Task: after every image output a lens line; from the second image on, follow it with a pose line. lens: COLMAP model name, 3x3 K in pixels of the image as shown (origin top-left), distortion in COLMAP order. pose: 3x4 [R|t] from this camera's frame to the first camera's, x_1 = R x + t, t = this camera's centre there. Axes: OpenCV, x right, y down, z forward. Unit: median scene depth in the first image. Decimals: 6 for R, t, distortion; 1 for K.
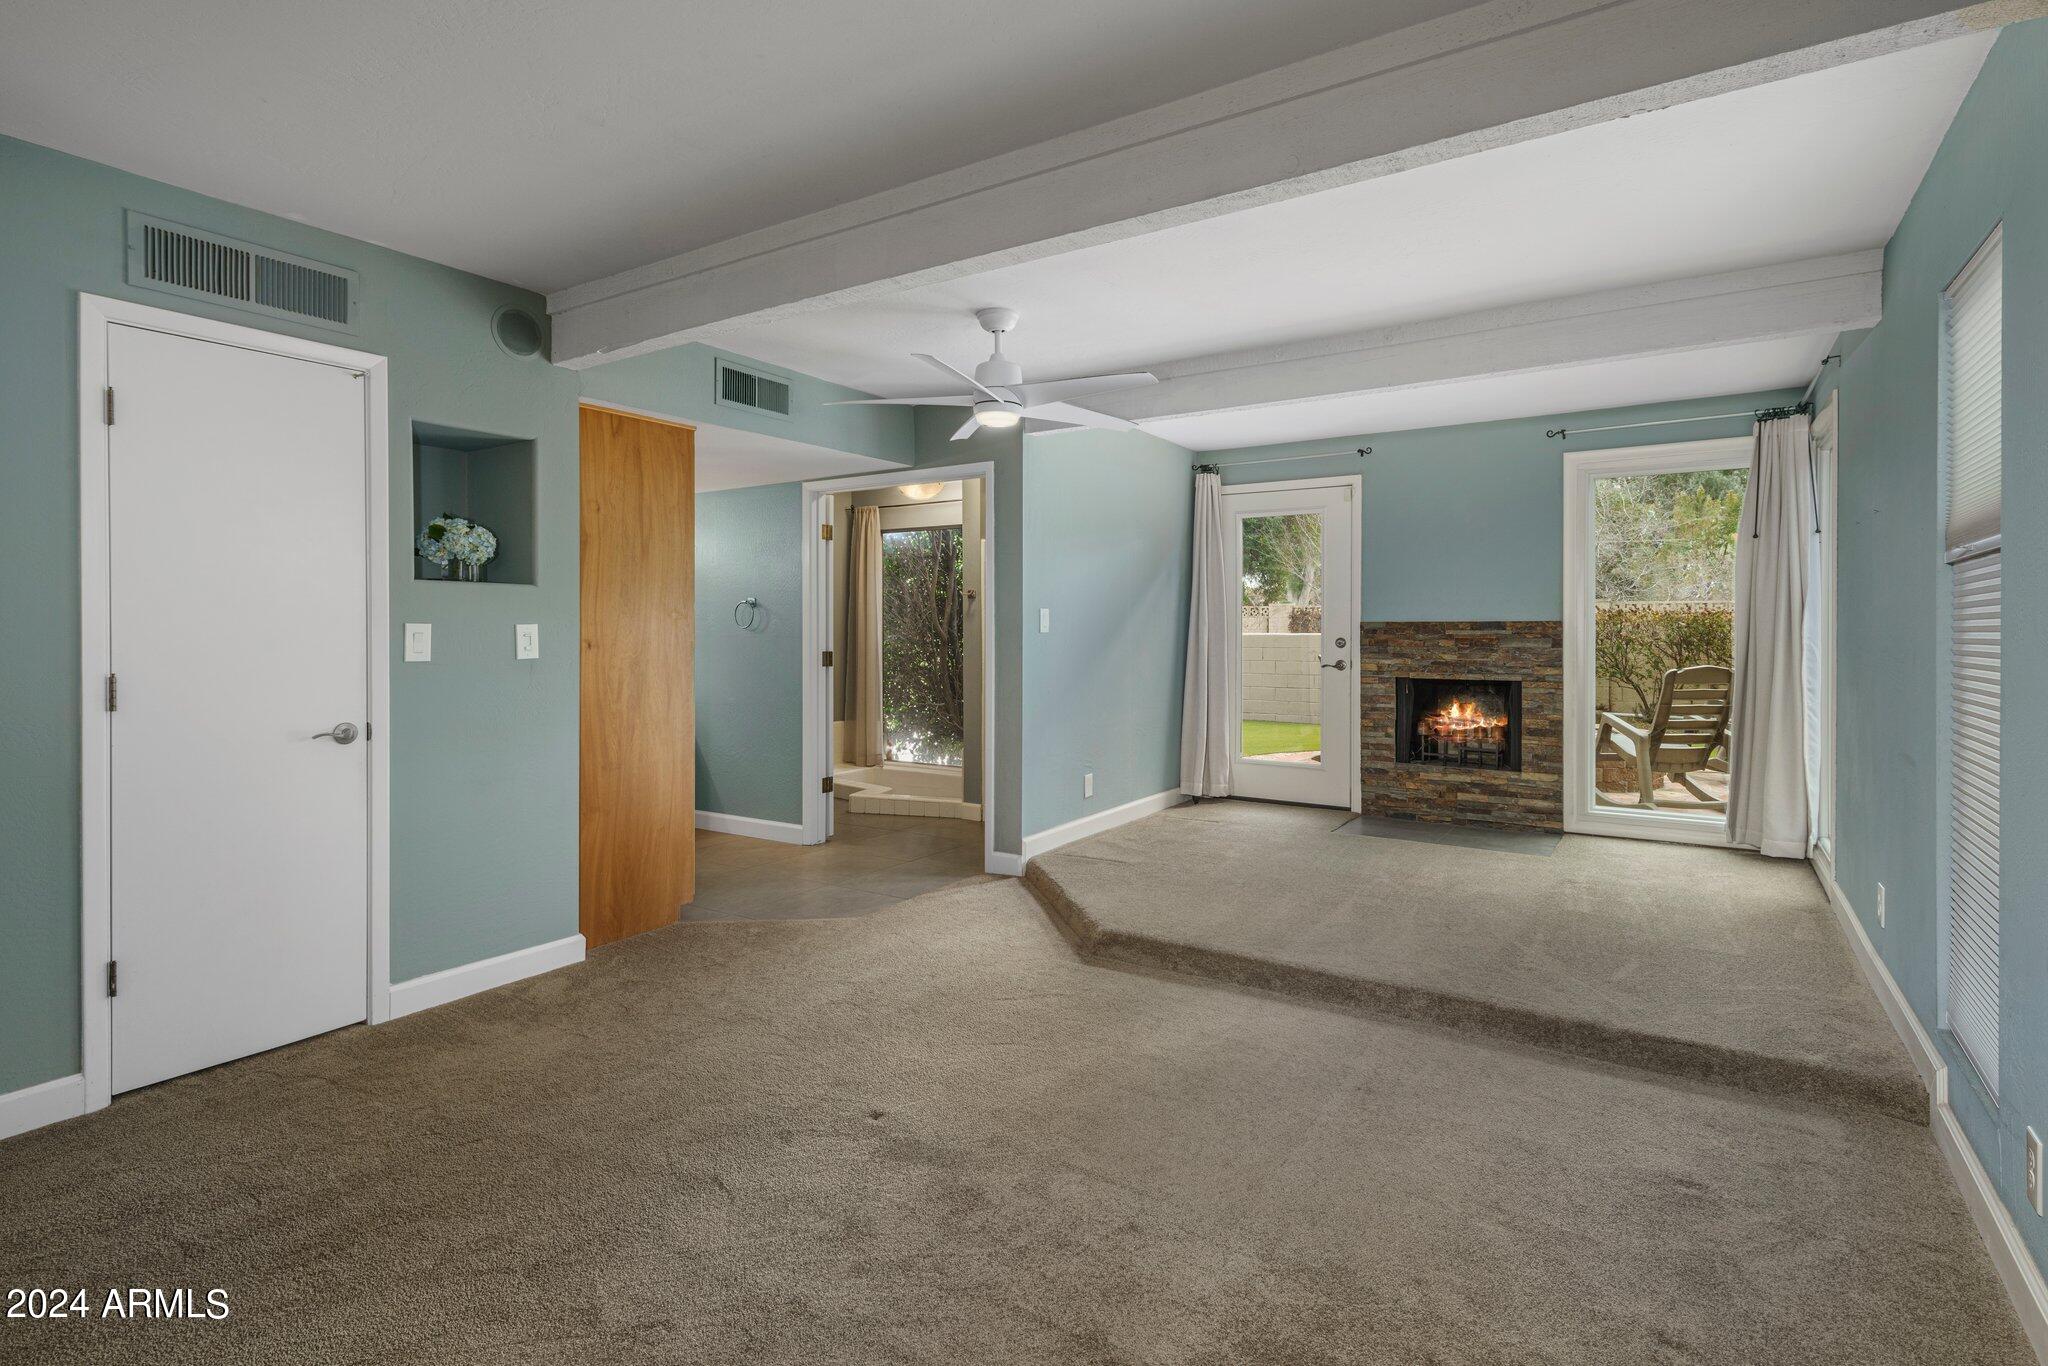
lens RADIAL K [[993.7, 0, 1048.8], [0, 993.7, 626.4], [0, 0, 1]] dist [0.019457, -0.003577]
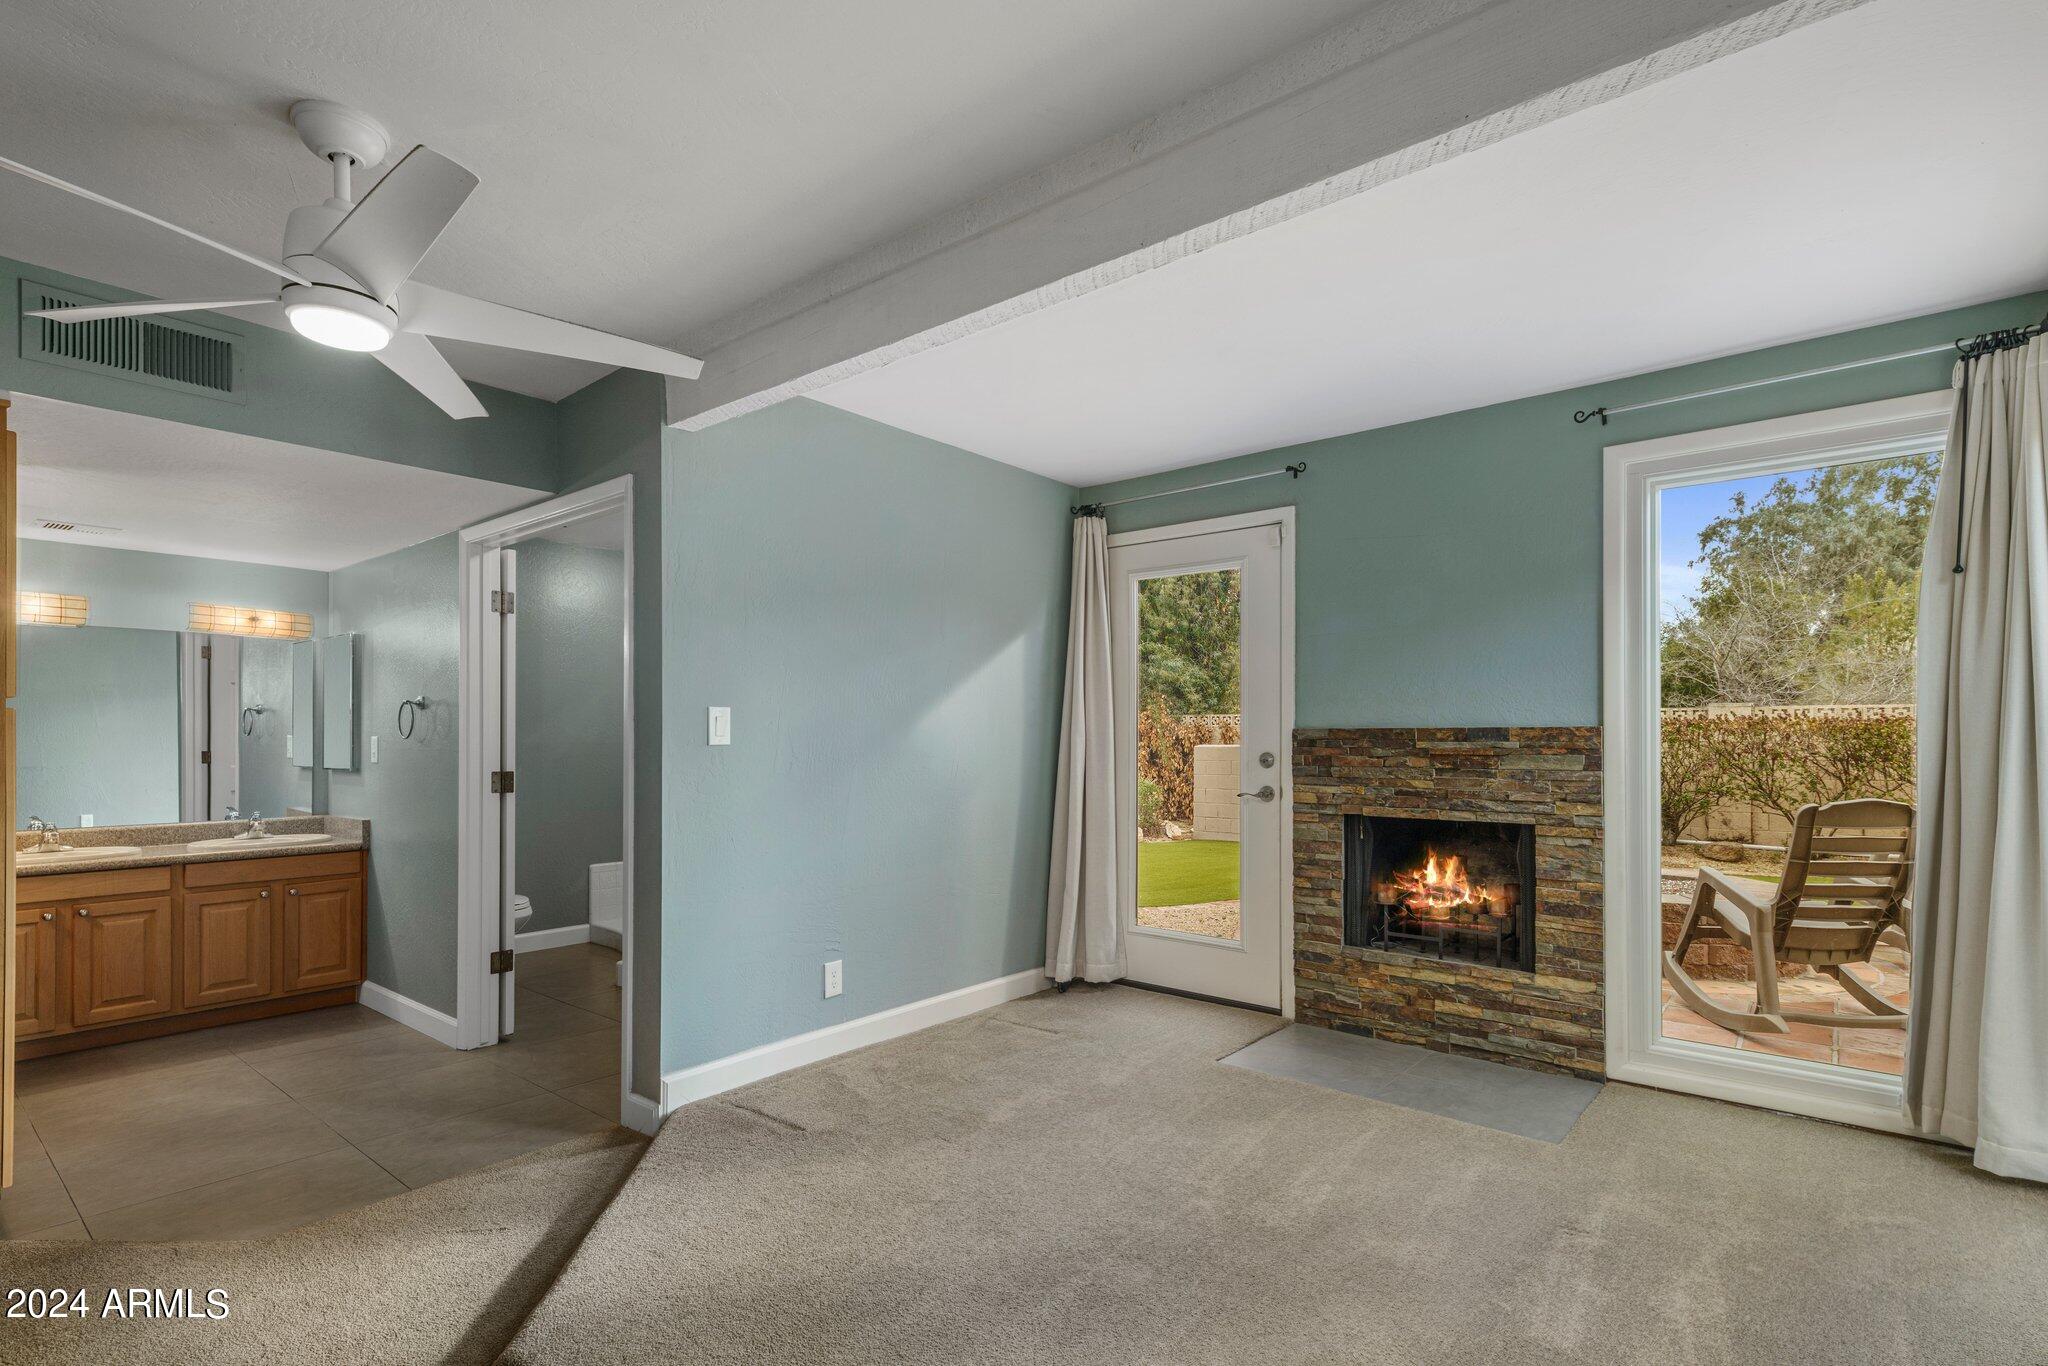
lens RADIAL K [[993.7, 0, 1041.7], [0, 993.7, 729.7], [0, 0, 1]] dist [0.019457, -0.003577]
pose [[0.992754, -0.000602, -0.120161, 0.231189], [-0.000327, 0.999970, -0.007717, 0.001204], [0.120162, 0.007701, 0.992724, 0.331834]]
